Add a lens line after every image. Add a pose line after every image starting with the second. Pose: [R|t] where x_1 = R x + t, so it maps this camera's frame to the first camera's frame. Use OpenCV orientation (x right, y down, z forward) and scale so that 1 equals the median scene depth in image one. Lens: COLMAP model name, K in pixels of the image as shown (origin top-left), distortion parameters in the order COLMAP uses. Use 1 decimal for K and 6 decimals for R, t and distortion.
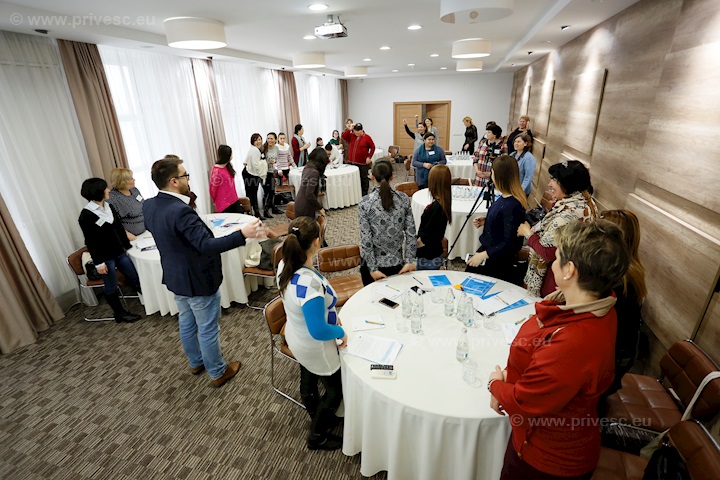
lens RADIAL K [[346.2, 0, 357.9], [0, 346.2, 237.7], [0, 0, 1]] dist [-0.045185, 0.015620]
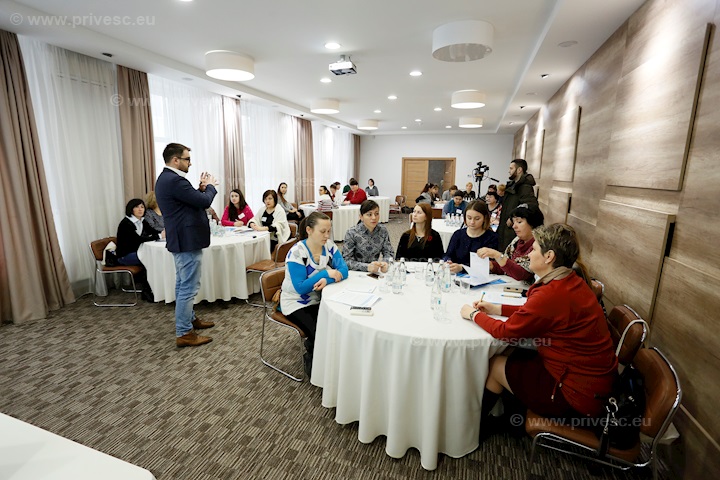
lens RADIAL K [[346.2, 0, 357.8], [0, 346.2, 236.3], [0, 0, 1]] dist [-0.045185, 0.015620]
pose [[0.998067, 0.052894, -0.032628, 0.048182], [-0.057986, 0.981458, -0.182694, 0.203669], [0.022359, 0.184233, 0.982628, -0.071759]]
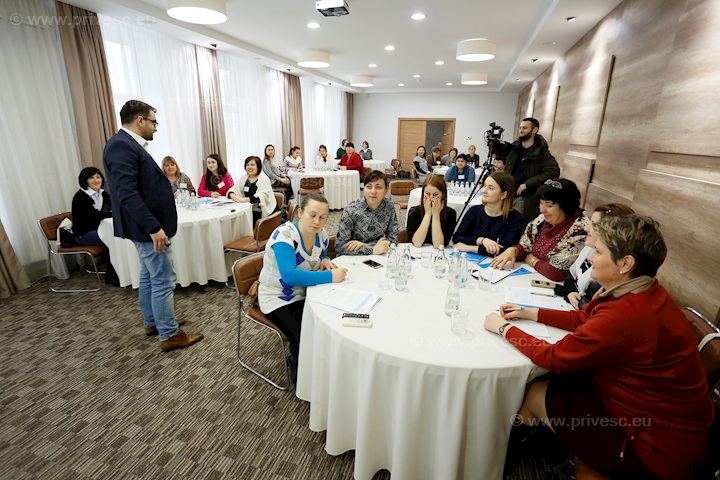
lens RADIAL K [[346.2, 0, 357.5], [0, 346.2, 236.8], [0, 0, 1]] dist [-0.045185, 0.015620]
pose [[0.998675, 0.050502, -0.009932, 0.041505], [-0.051125, 0.995639, -0.078037, 0.143310], [0.005948, 0.078441, 0.996901, 0.079512]]
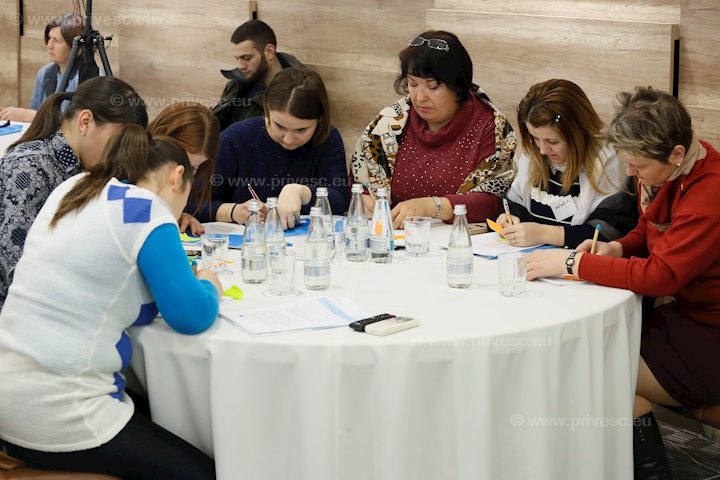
lens RADIAL K [[1590.3, 0, 359.9], [0, 1590.3, 240.6], [0, 0, 1]] dist [-0.360204, 0.000000]
pose [[0.580650, -0.127185, 0.804157, -0.848358], [0.283480, 0.957499, -0.053252, 0.217364], [-0.763207, 0.258883, 0.592026, -0.080315]]
